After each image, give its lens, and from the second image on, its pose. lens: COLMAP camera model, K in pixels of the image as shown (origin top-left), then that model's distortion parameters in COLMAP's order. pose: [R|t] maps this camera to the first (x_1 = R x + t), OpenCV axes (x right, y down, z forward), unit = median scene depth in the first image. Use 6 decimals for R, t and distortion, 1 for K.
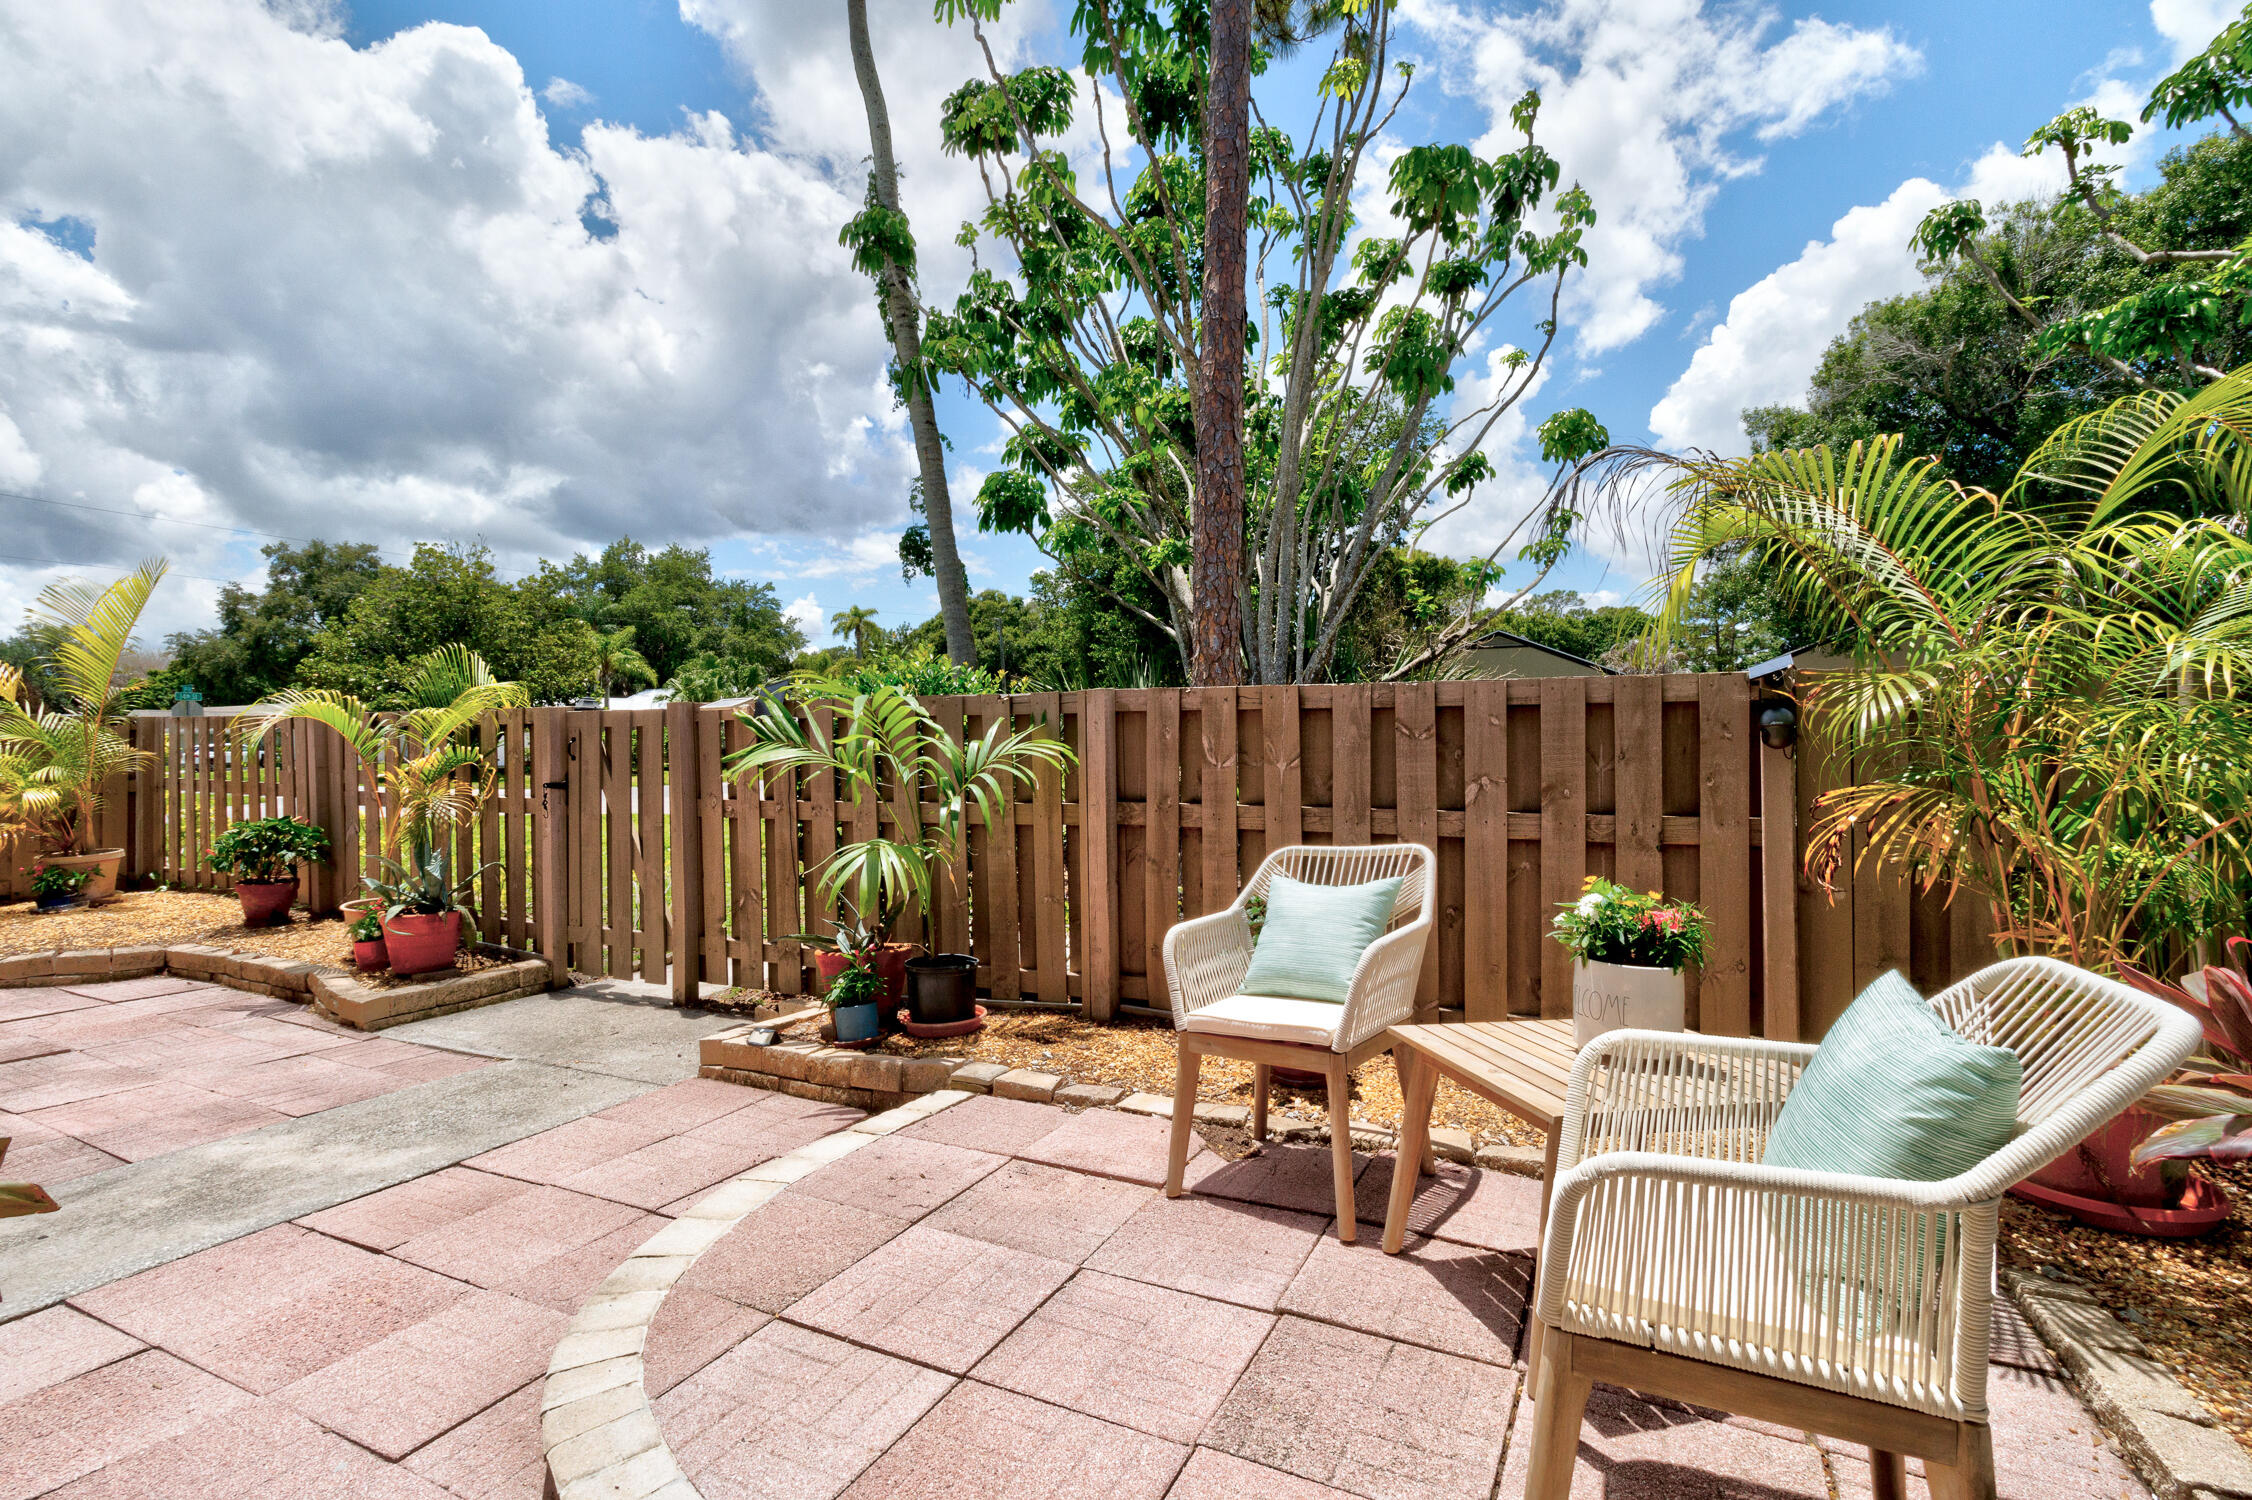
lens RADIAL K [[1060.5, 0, 1118.4], [0, 1060.5, 750.2], [0, 0, 1]] dist [0.003952, -0.000834]
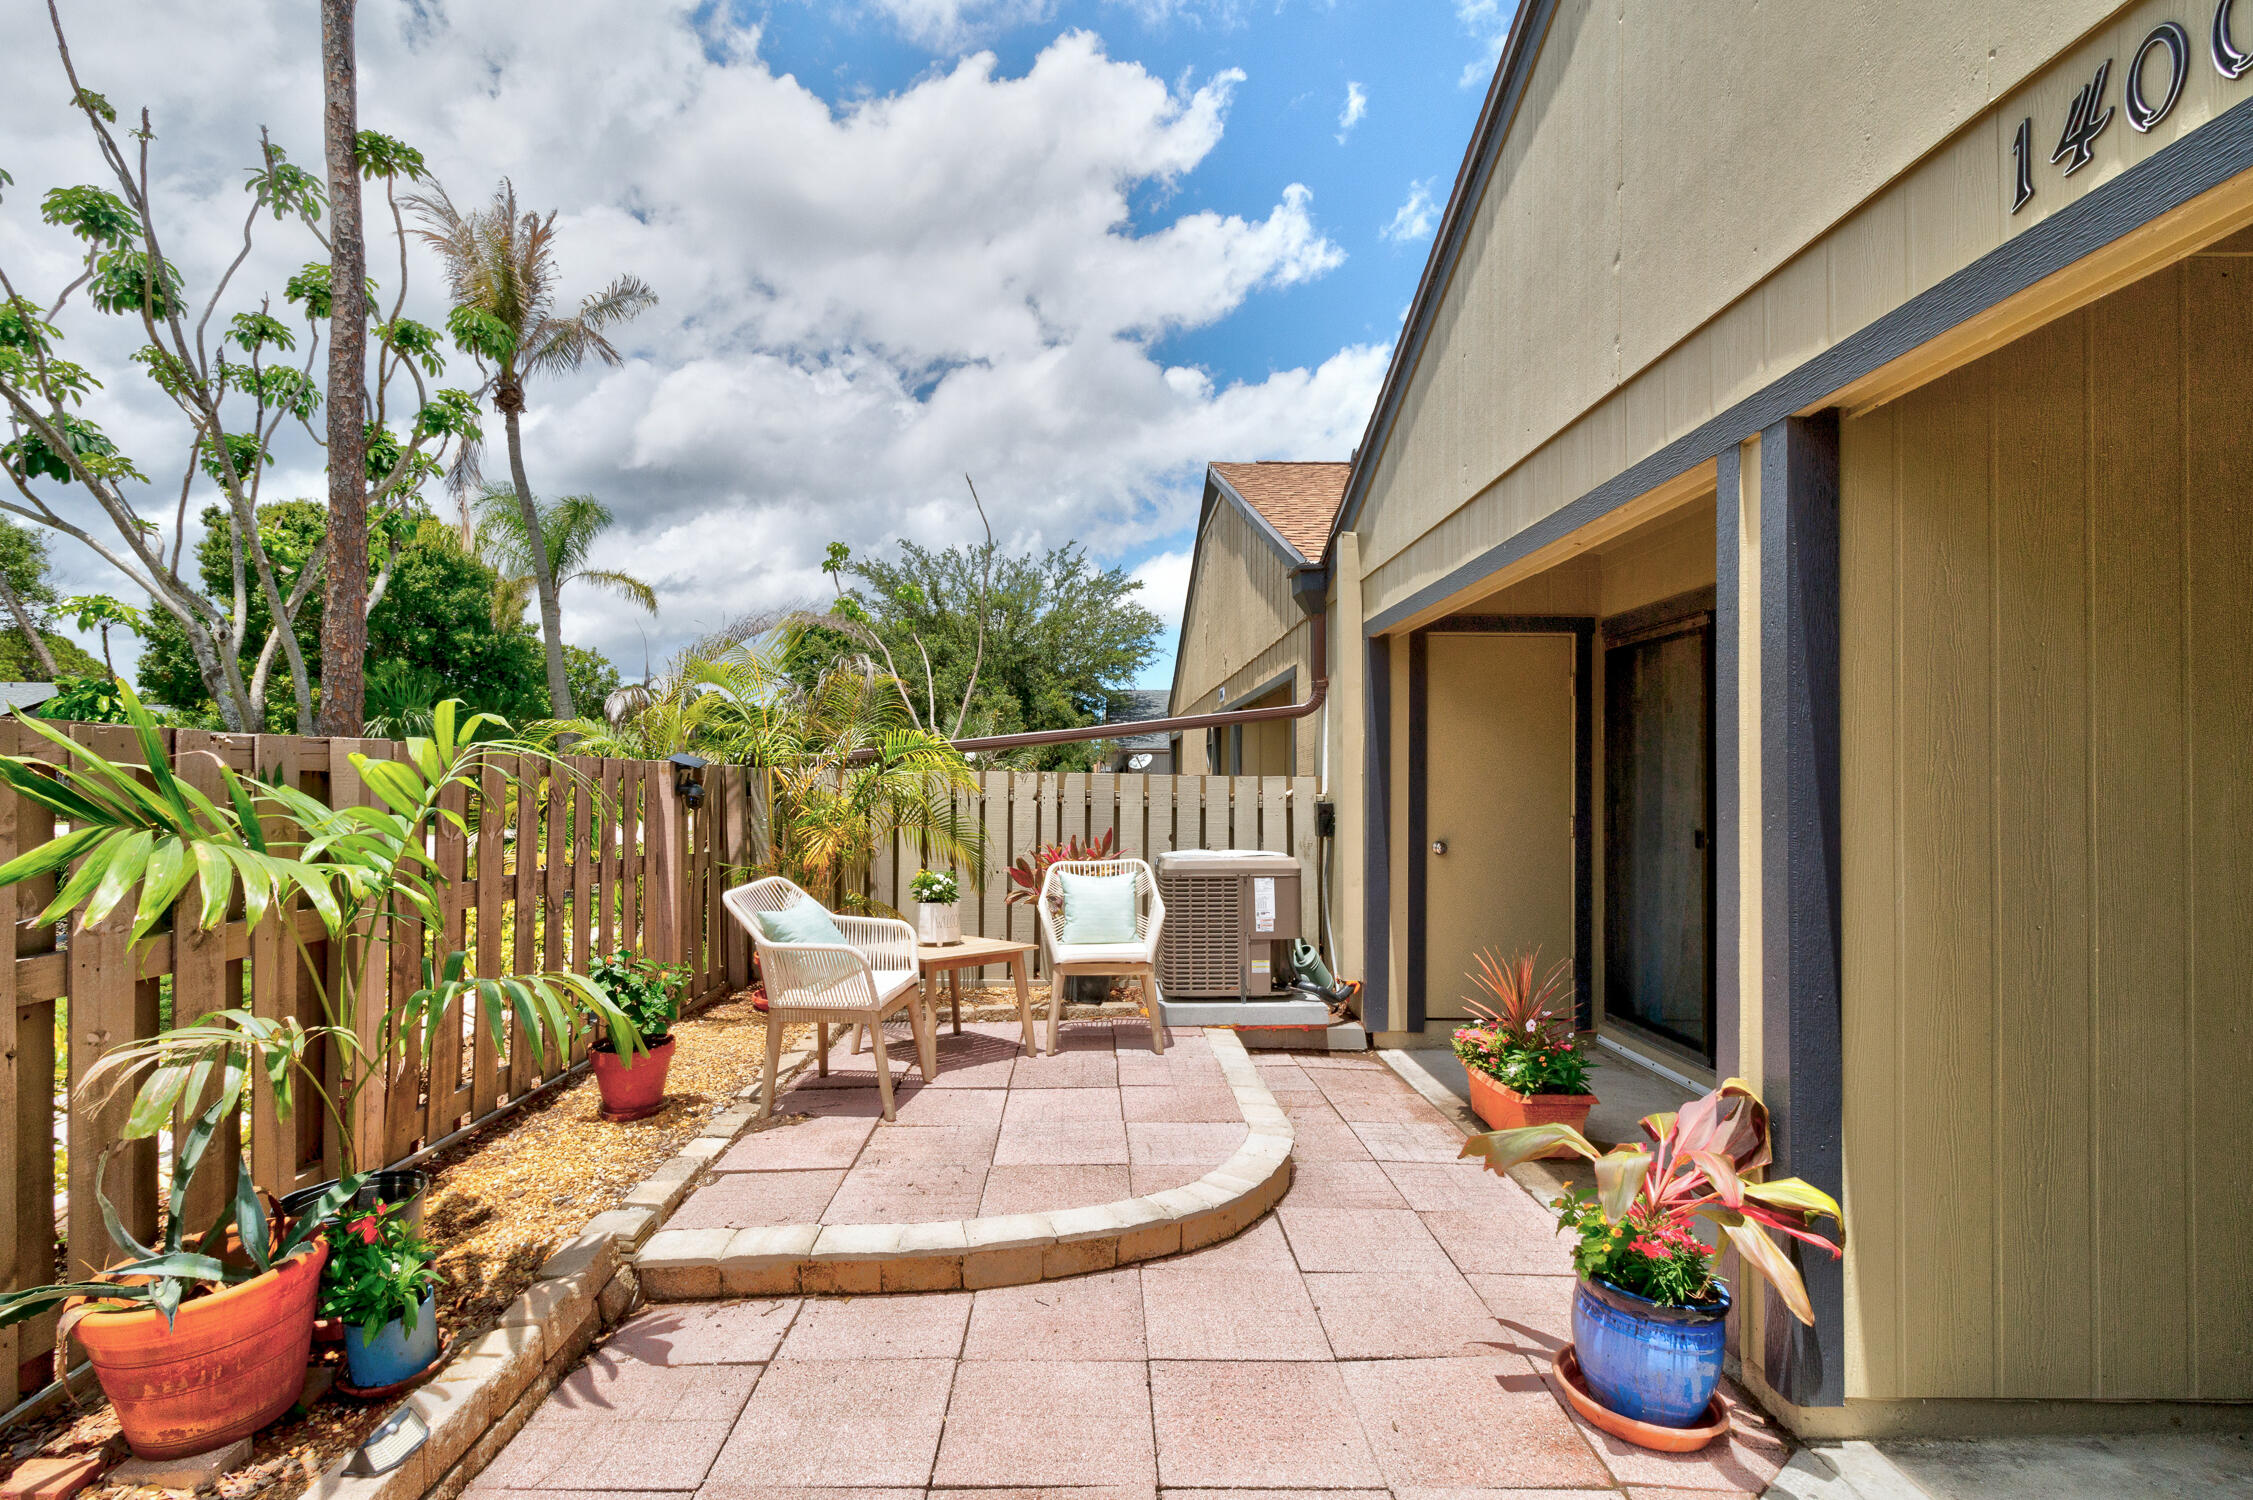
lens RADIAL K [[1061.0, 0, 1139.6], [0, 1061.0, 781.1], [0, 0, 1]] dist [0.003952, -0.000834]
pose [[-0.491840, 0.012269, 0.870599, -0.836866], [0.006757, 0.999924, -0.010274, -0.017412], [-0.870659, 0.000829, -0.491886, 0.854412]]
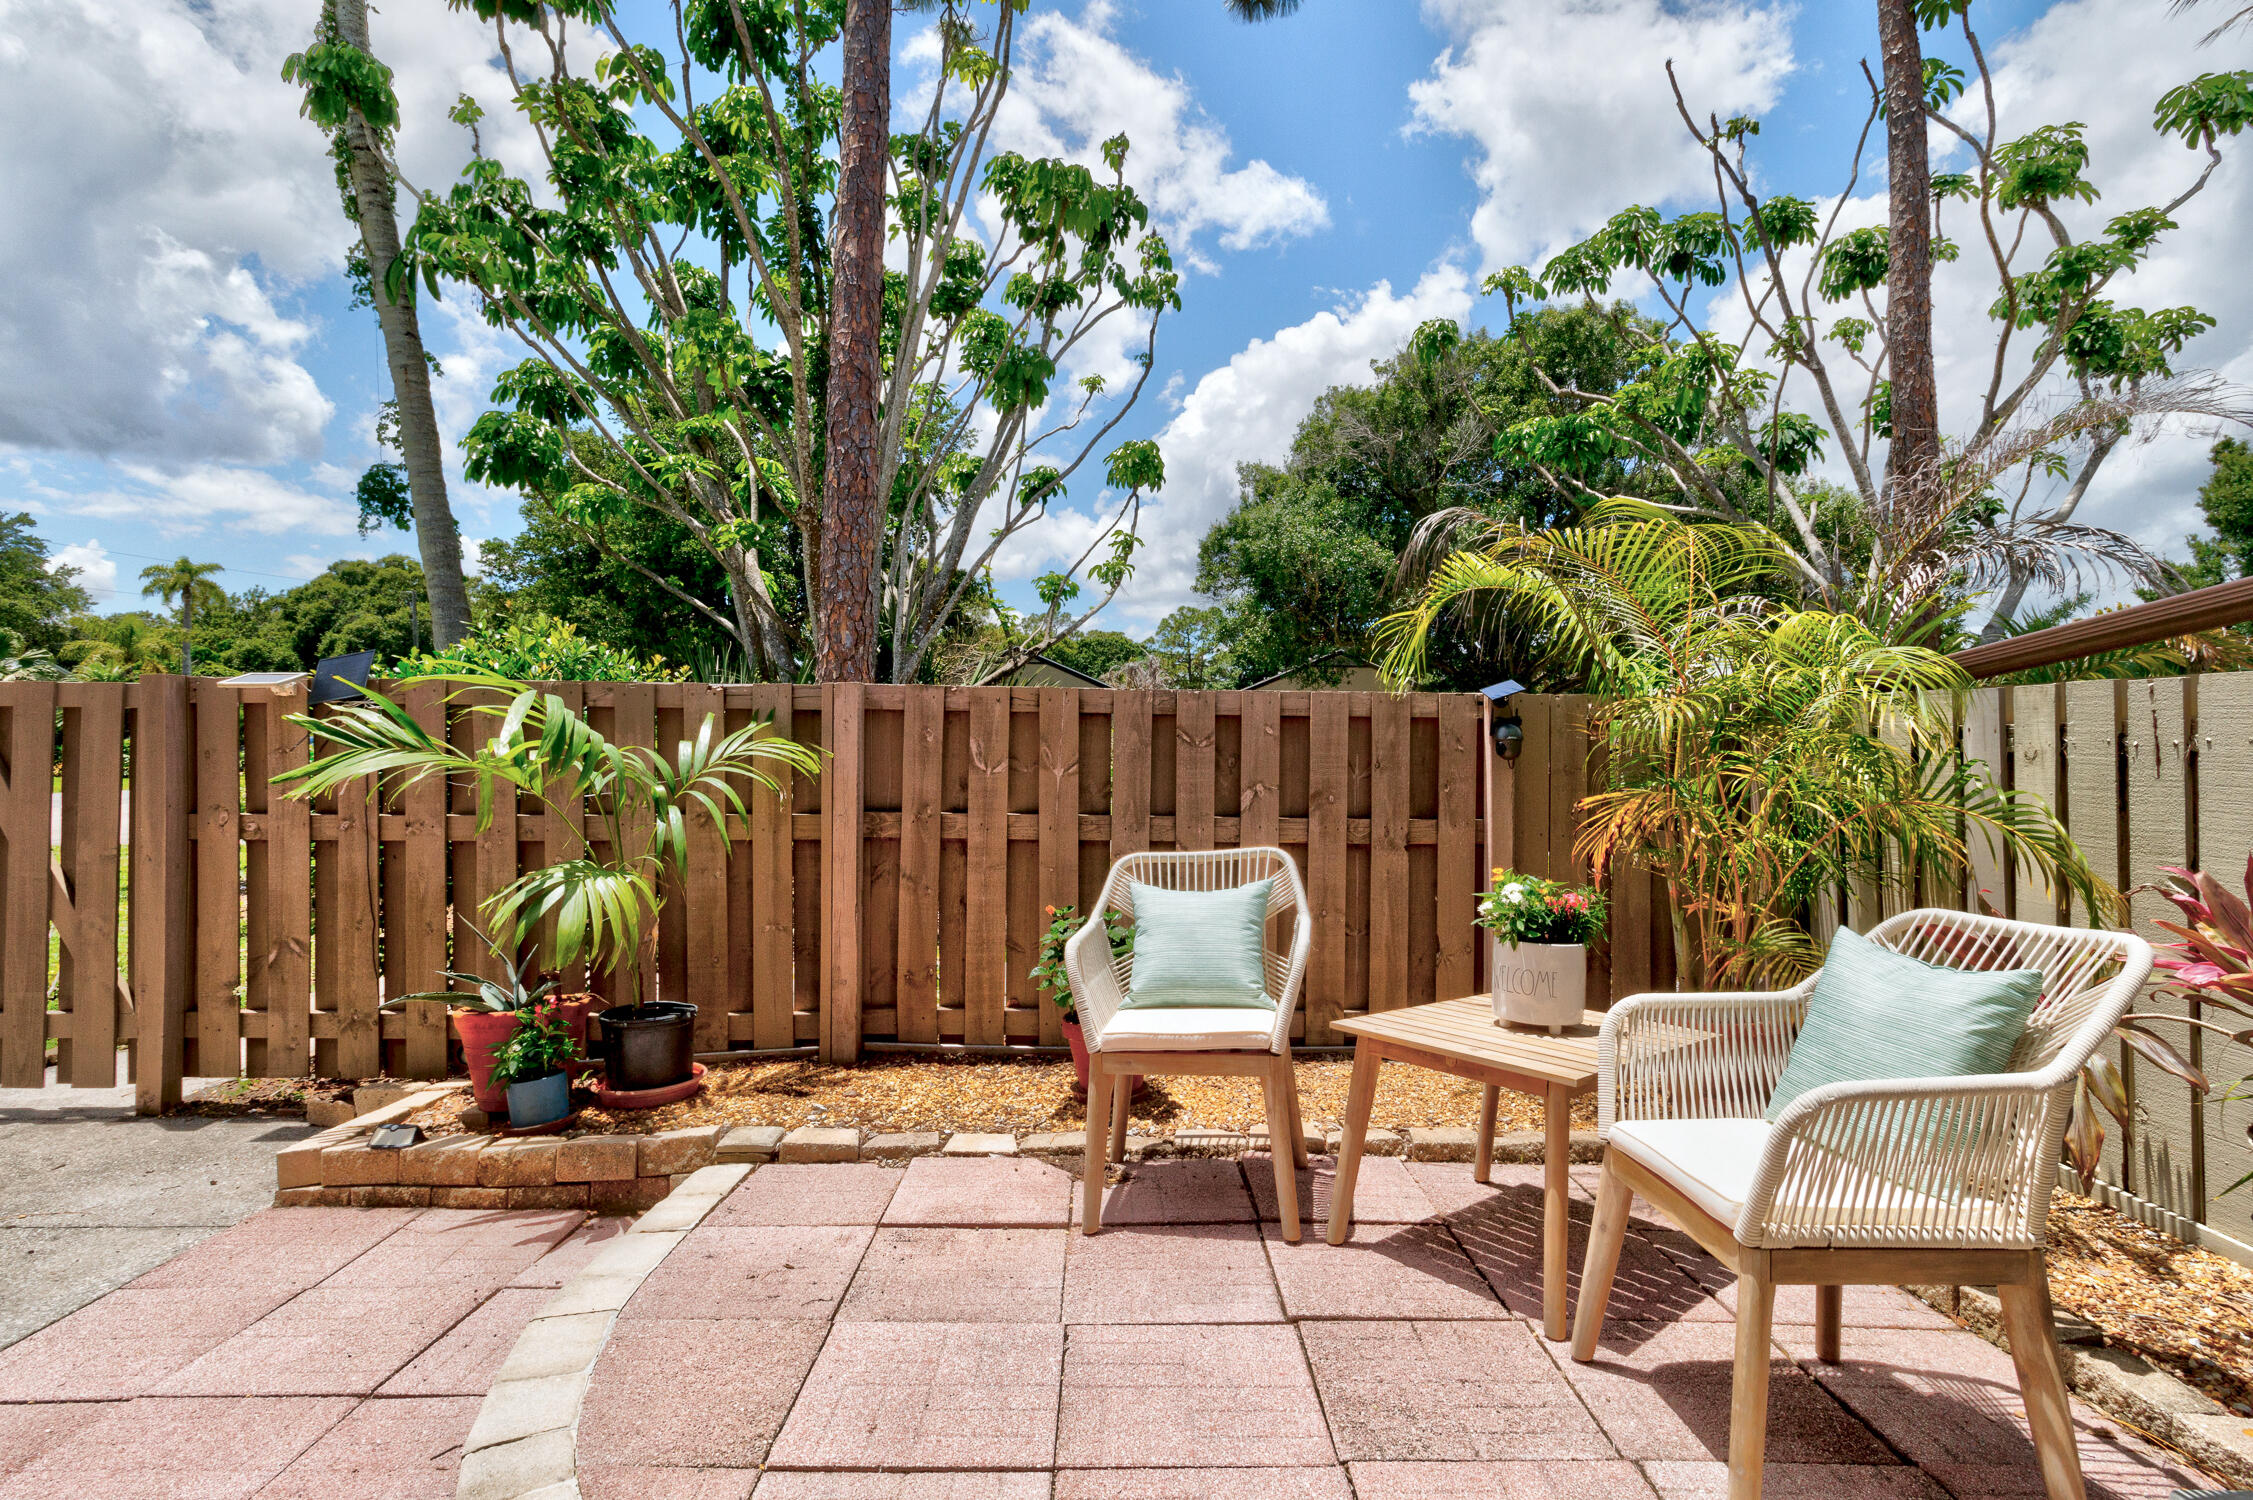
lens RADIAL K [[1117.9, 0, 1136.4], [0, 1117.9, 744.8], [0, 0, 1]] dist [0.002224, -0.003263]
pose [[0.883661, 0.021441, 0.467636, -0.226038], [-0.013125, 0.999693, -0.021035, 0.009411], [-0.467943, 0.012450, 0.883671, 0.069551]]
